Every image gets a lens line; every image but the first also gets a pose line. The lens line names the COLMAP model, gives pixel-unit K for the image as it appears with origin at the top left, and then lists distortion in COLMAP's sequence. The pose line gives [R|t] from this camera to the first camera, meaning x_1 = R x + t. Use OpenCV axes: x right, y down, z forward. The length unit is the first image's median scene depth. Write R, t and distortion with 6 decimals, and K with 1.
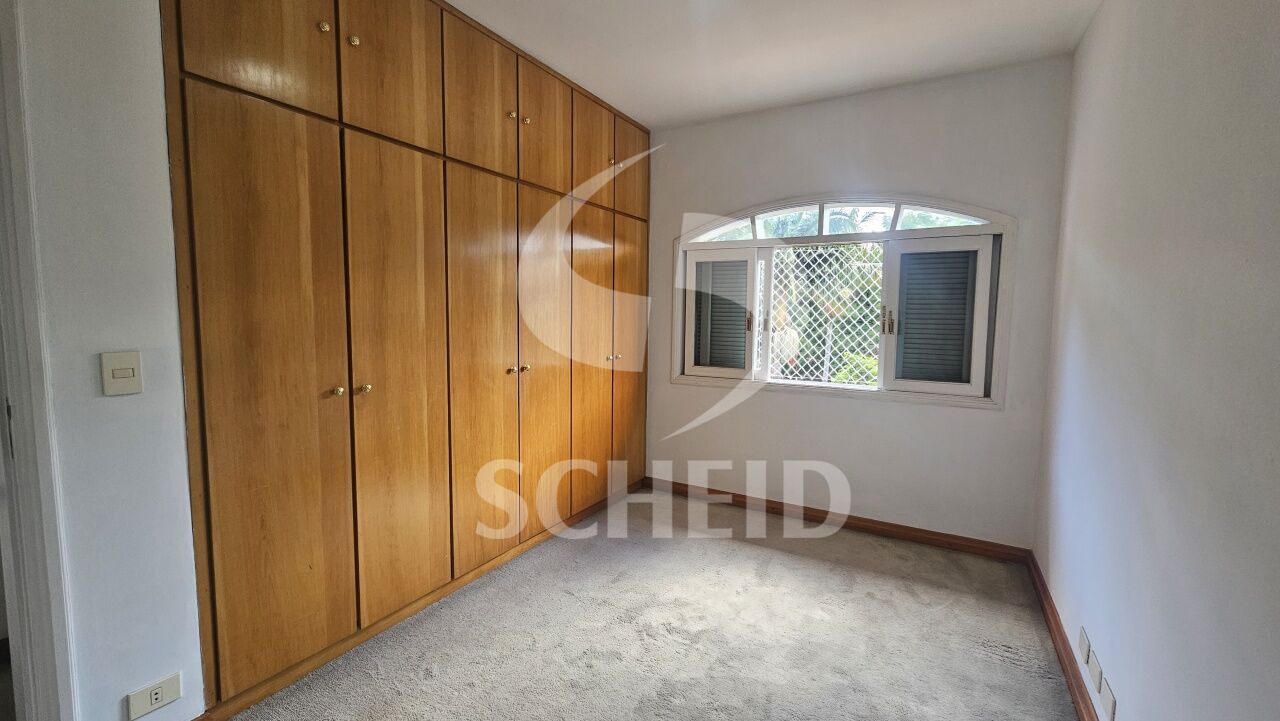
lens RADIAL K [[527.8, 0, 645.7], [0, 527.8, 347.0], [0, 0, 1]] dist [0.001928, -0.000001]
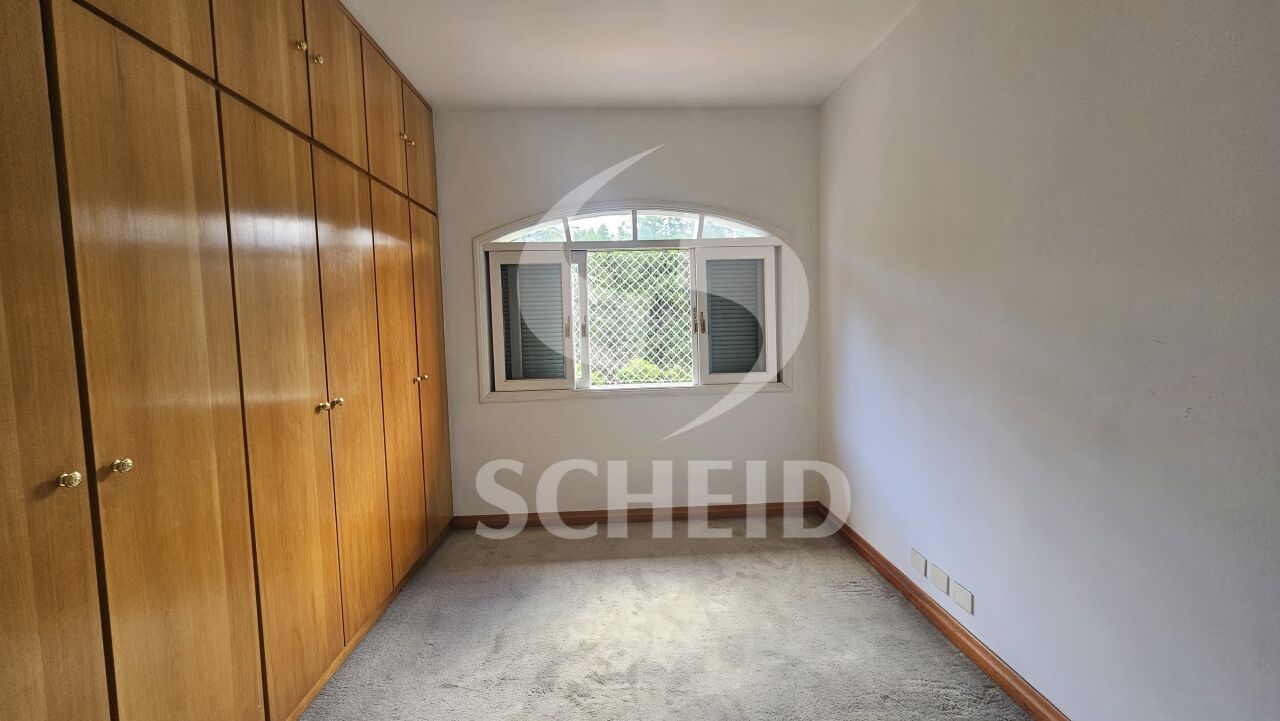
lens RADIAL K [[527.8, 0, 640.8], [0, 527.8, 349.4], [0, 0, 1]] dist [0.001928, -0.000001]
pose [[0.840371, -0.061946, 0.538460, -0.286211], [0.070176, 0.997521, 0.005234, -0.007592], [-0.537449, 0.033389, 0.842635, 0.180936]]
